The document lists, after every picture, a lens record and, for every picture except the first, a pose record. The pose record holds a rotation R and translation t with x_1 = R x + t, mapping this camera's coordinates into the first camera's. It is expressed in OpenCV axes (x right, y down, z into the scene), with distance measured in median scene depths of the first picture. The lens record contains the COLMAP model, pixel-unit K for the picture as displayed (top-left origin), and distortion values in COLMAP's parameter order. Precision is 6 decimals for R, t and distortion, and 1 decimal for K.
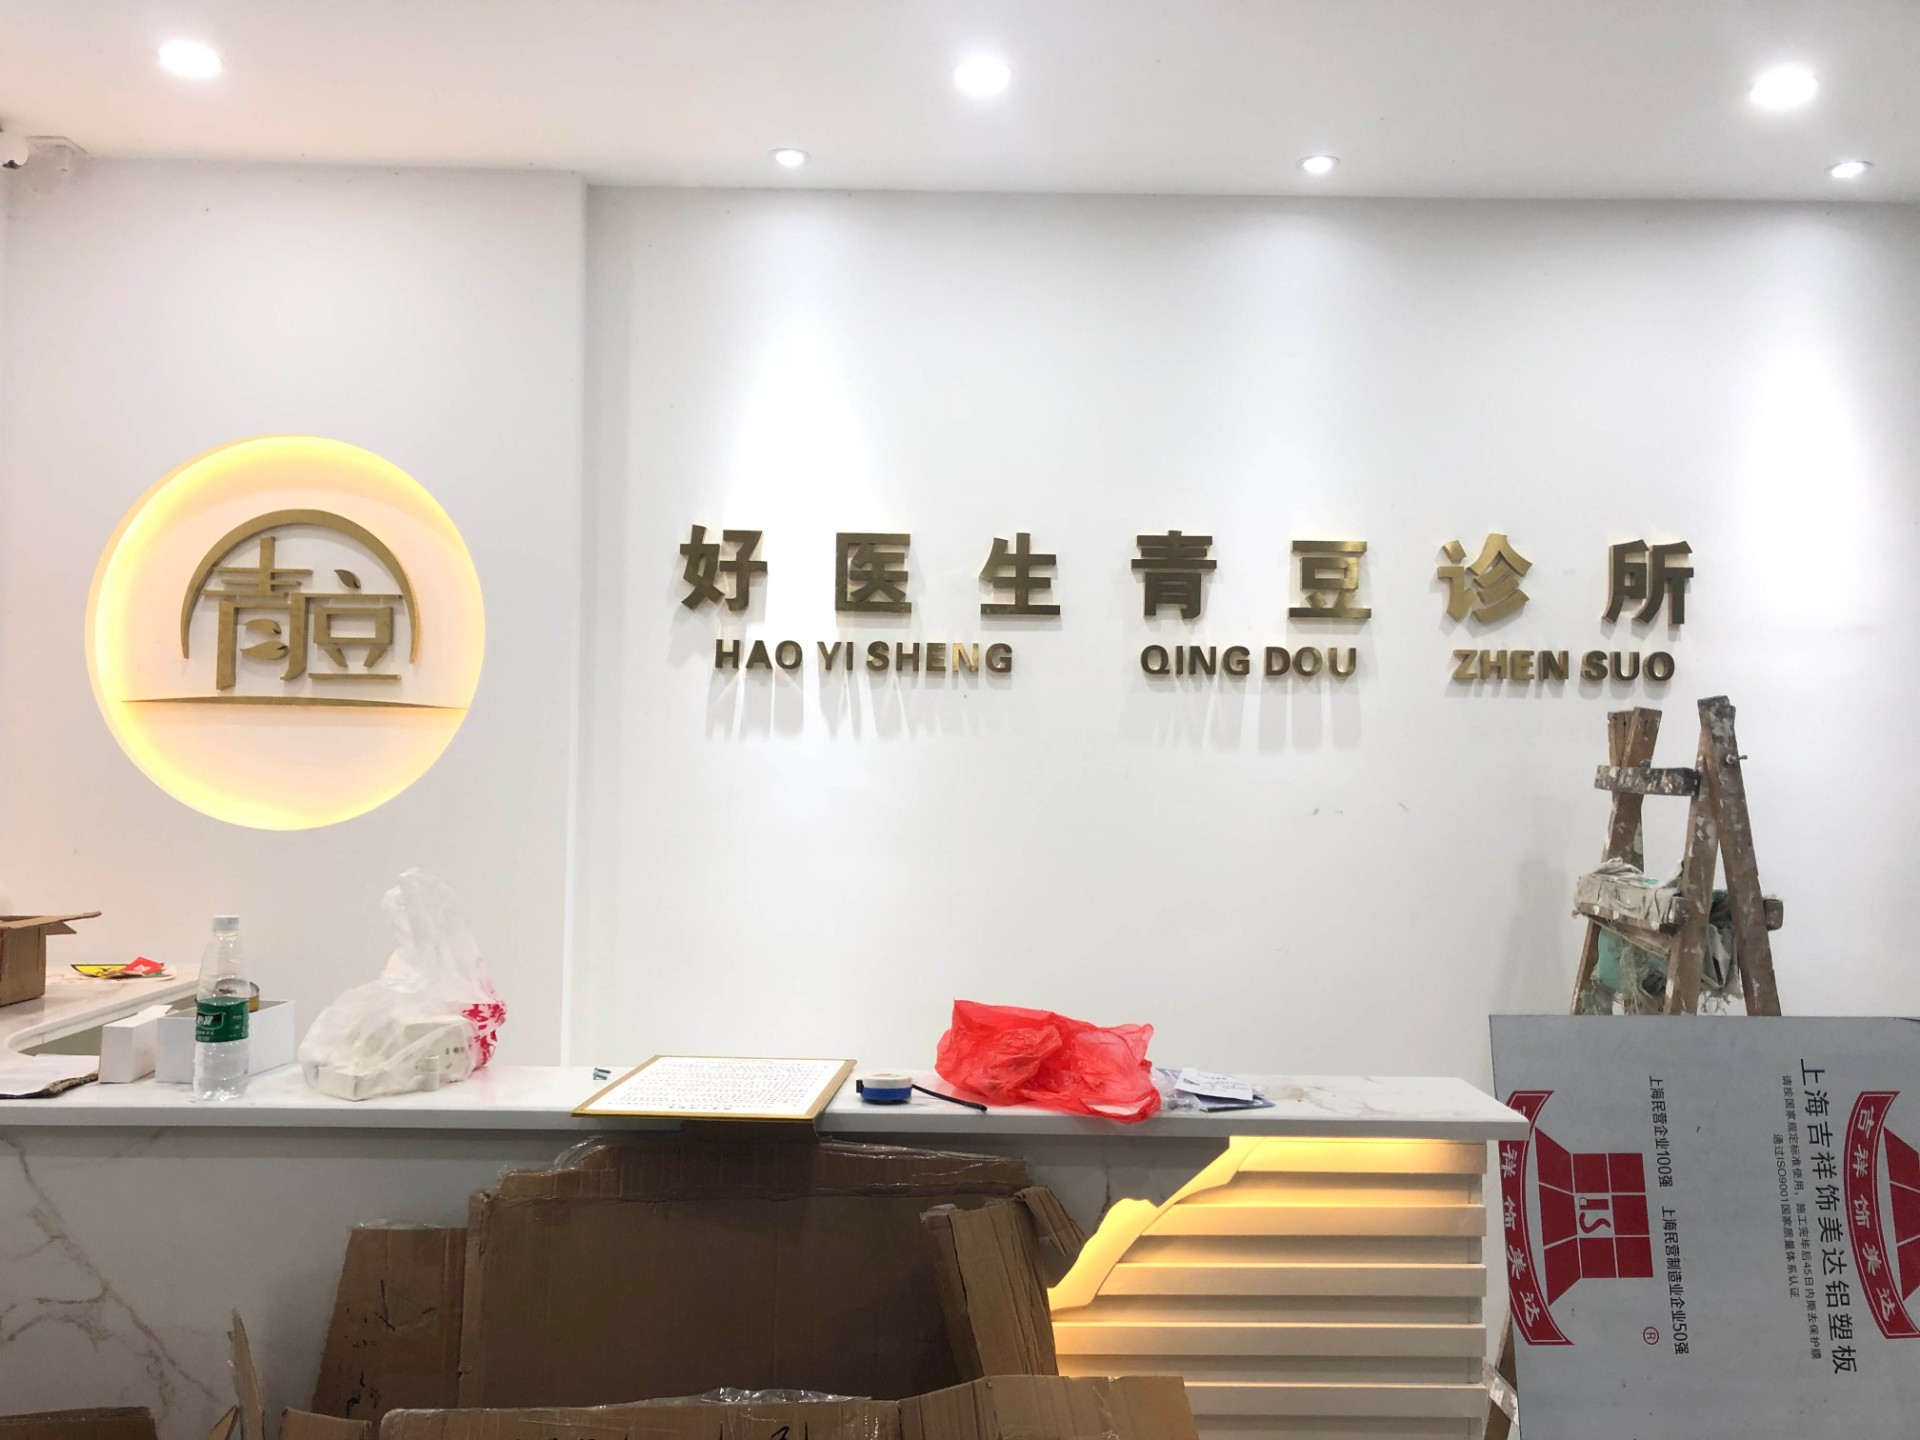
lens RADIAL K [[1567.1, 0, 960.0], [0, 1567.1, 720.0], [0, 0, 1]] dist [0.027168, -0.001034]
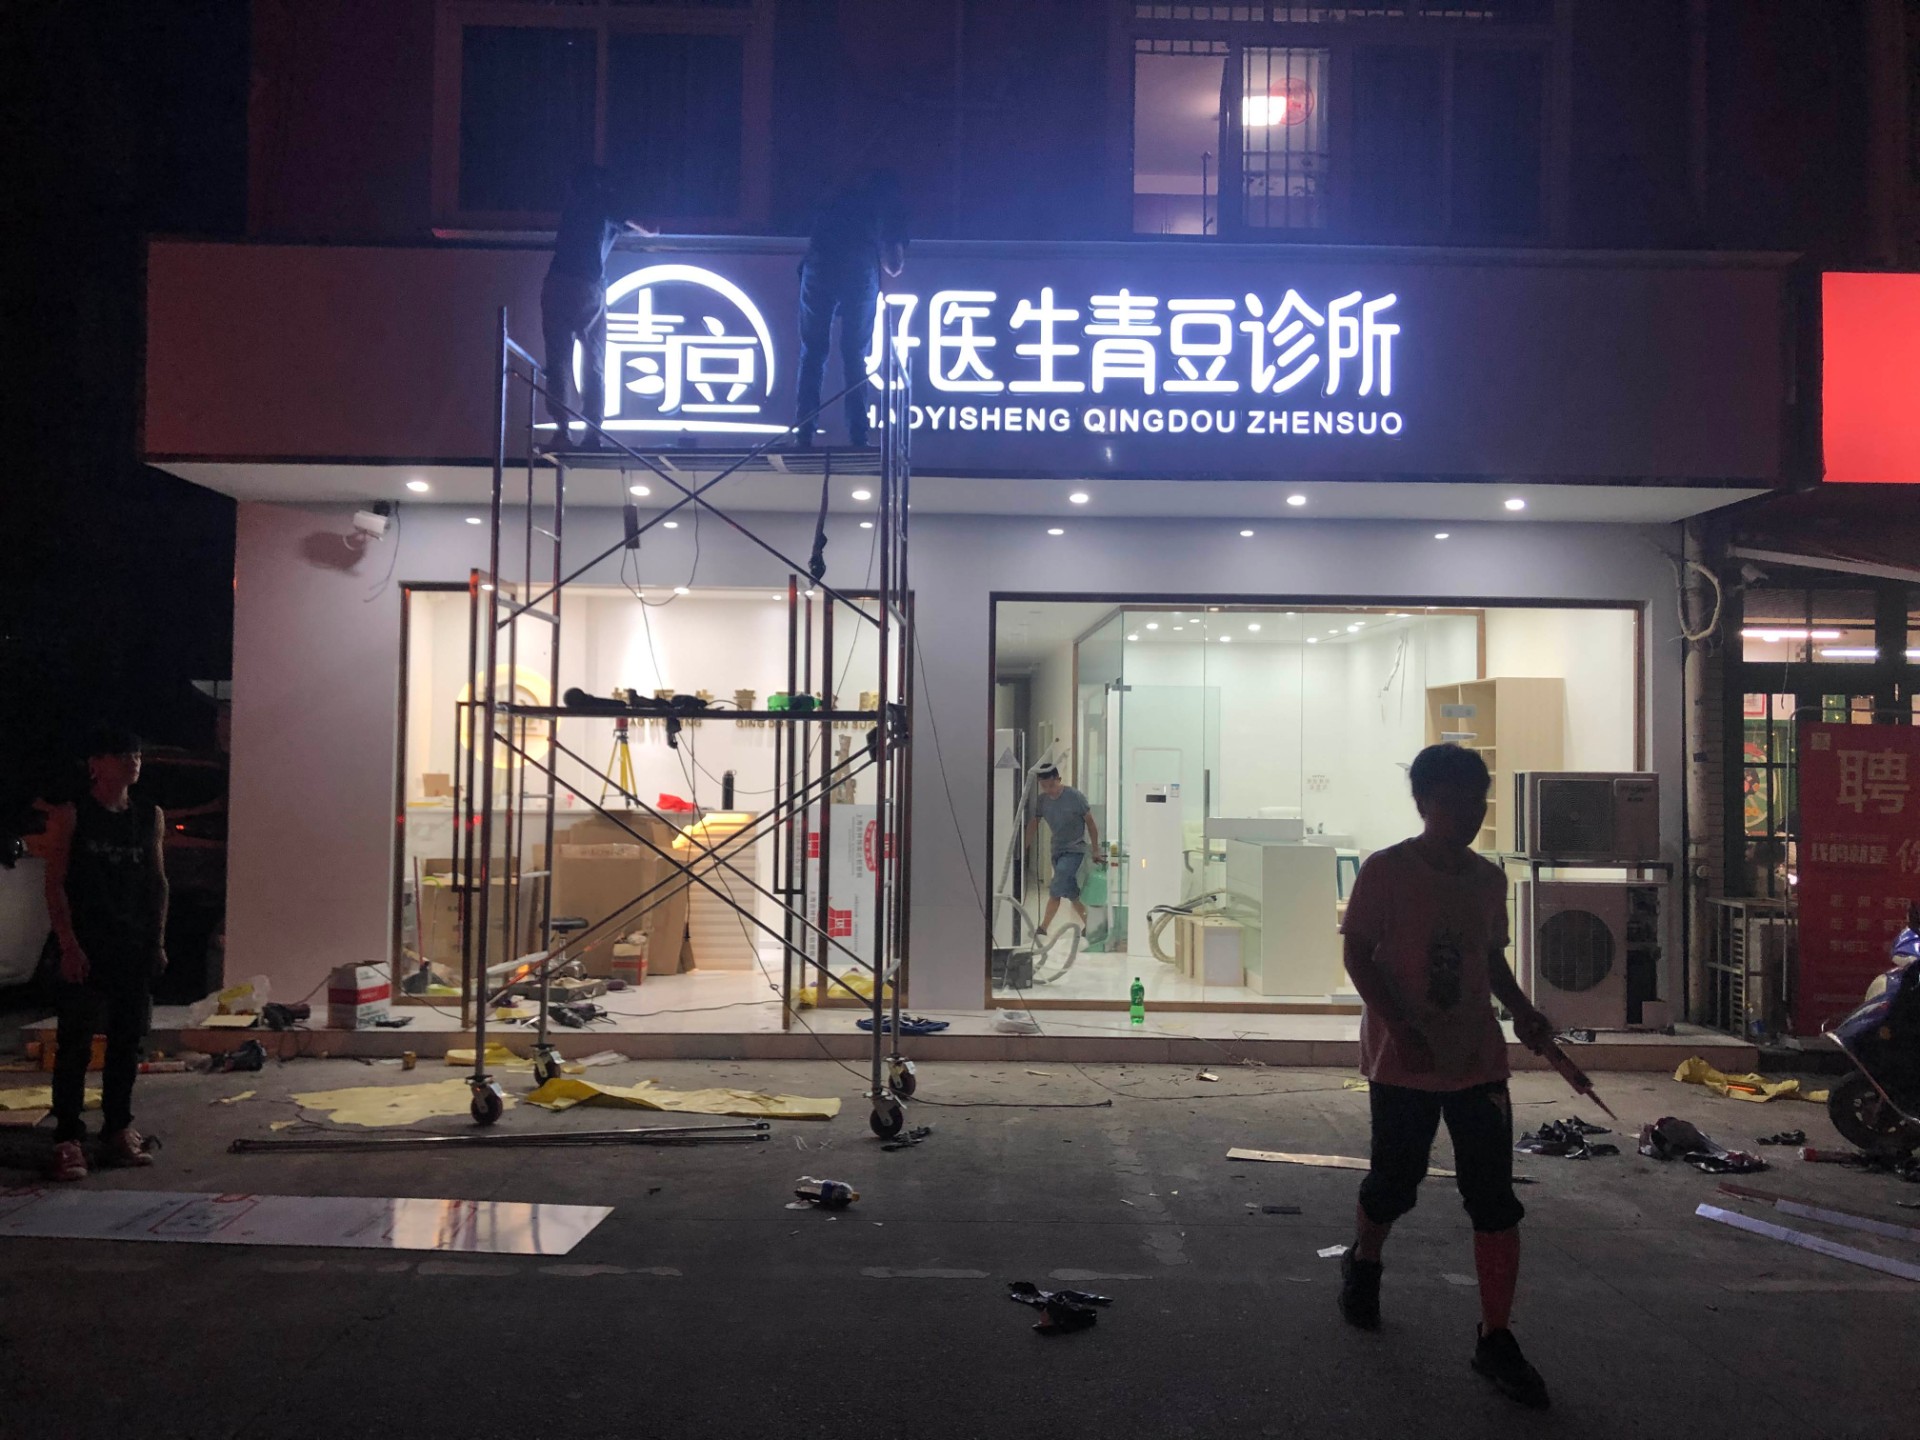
lens RADIAL K [[1572.1, 0, 940.7], [0, 1572.1, 720.8], [0, 0, 1]] dist [0.027001, -0.005896]
pose [[0.999976, -0.003406, 0.006044, 0.579107], [0.003474, 0.999931, -0.011253, -0.000346], [-0.006005, 0.011274, 0.999918, -2.748325]]
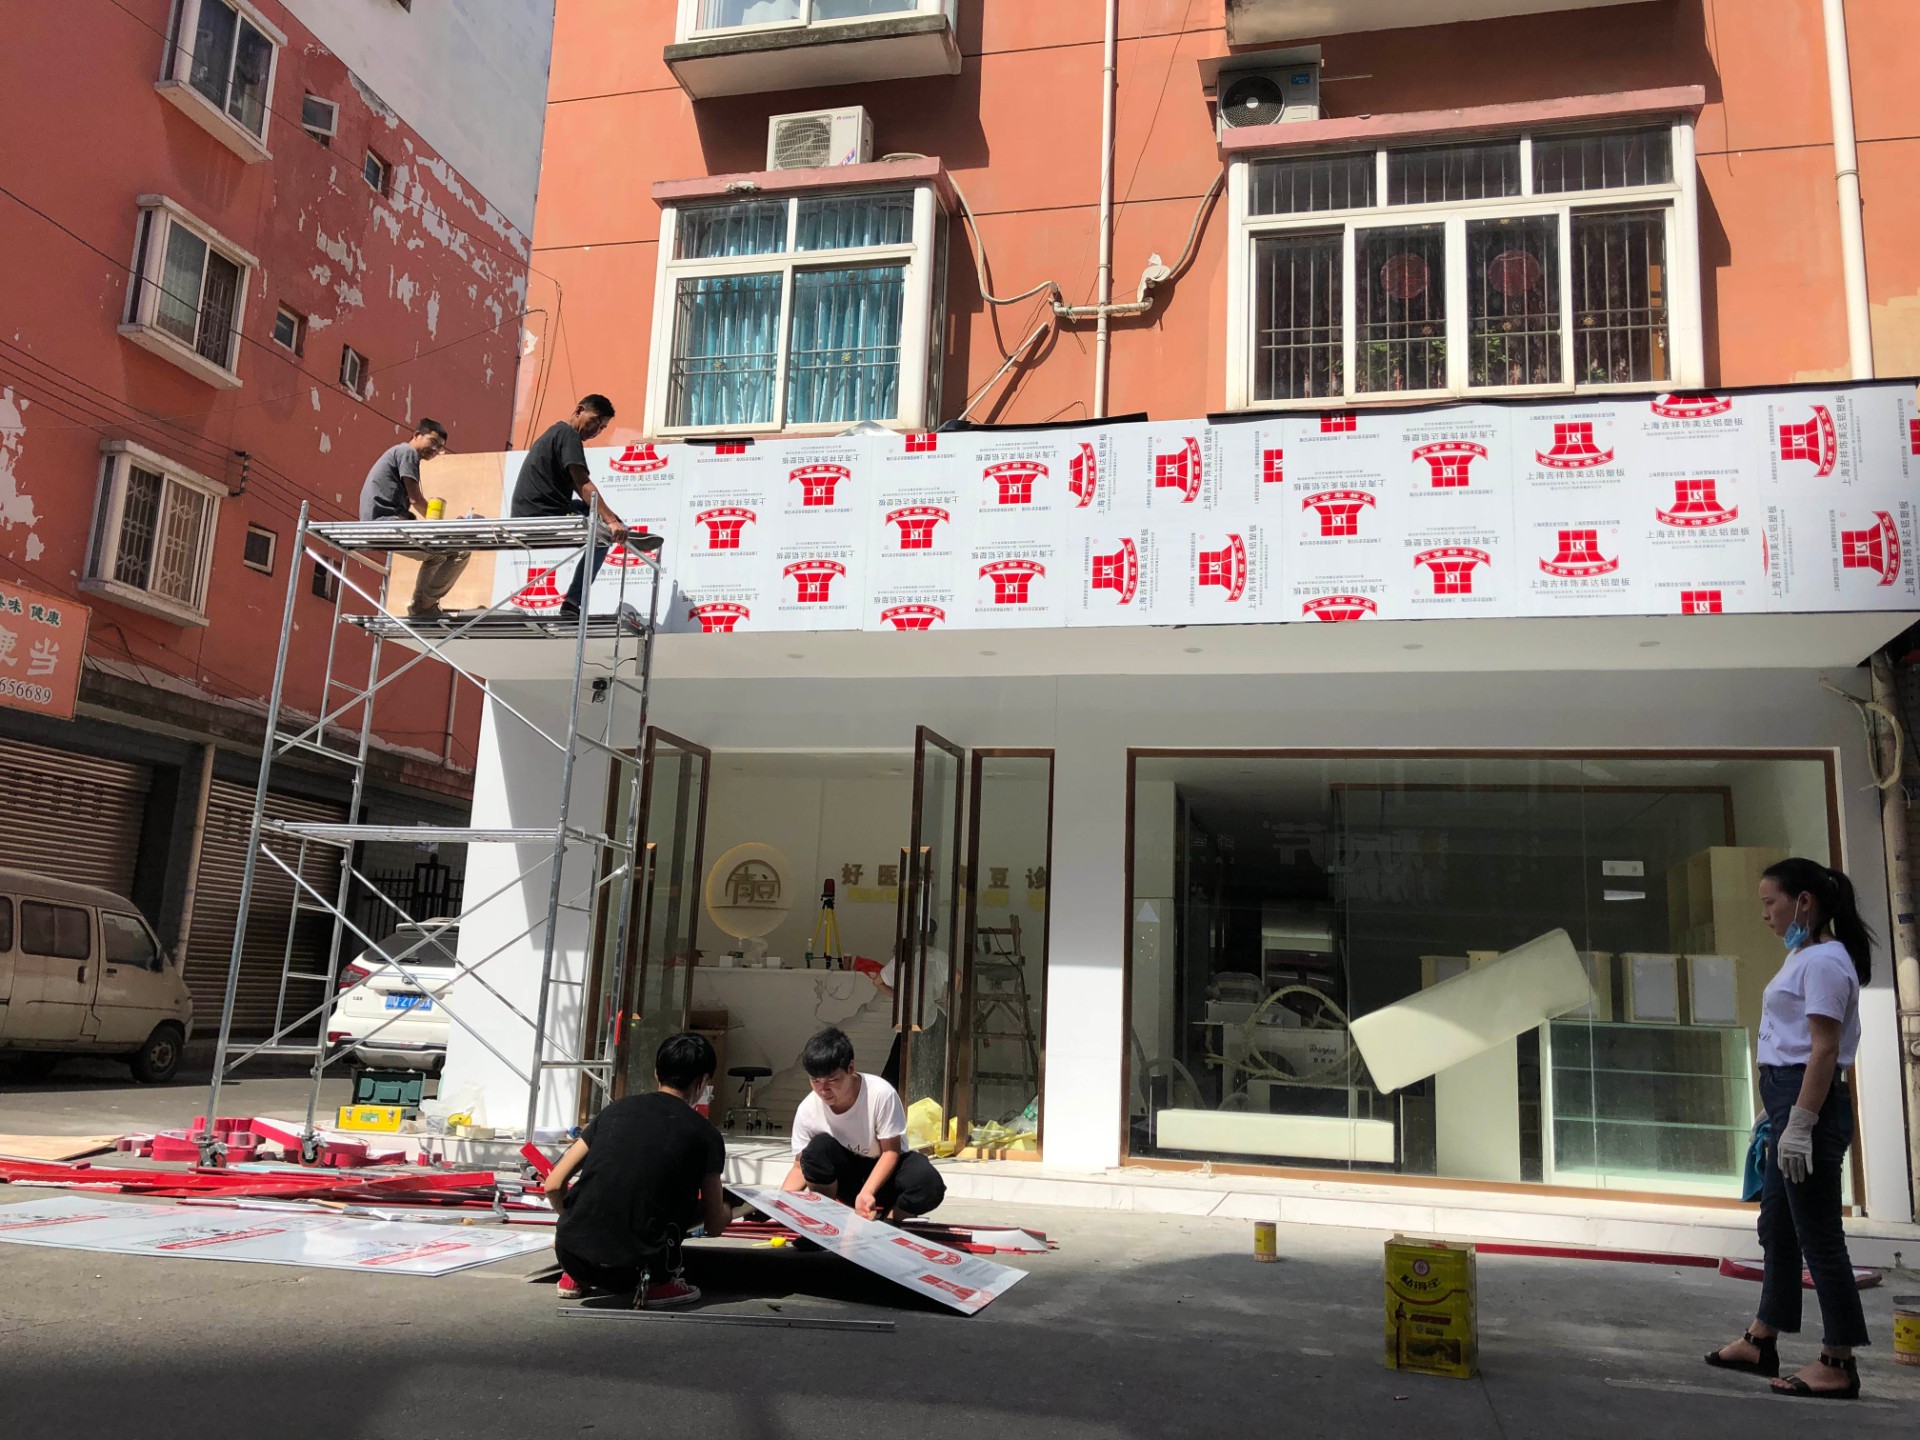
lens RADIAL K [[1588.9, 0, 964.4], [0, 1588.9, 699.2], [0, 0, 1]] dist [0.102693, -0.174544]
pose [[0.966508, -0.024940, -0.255420, 1.169567], [-0.024001, 0.982121, -0.186714, 0.215822], [0.255510, 0.186591, 0.948630, -2.848129]]
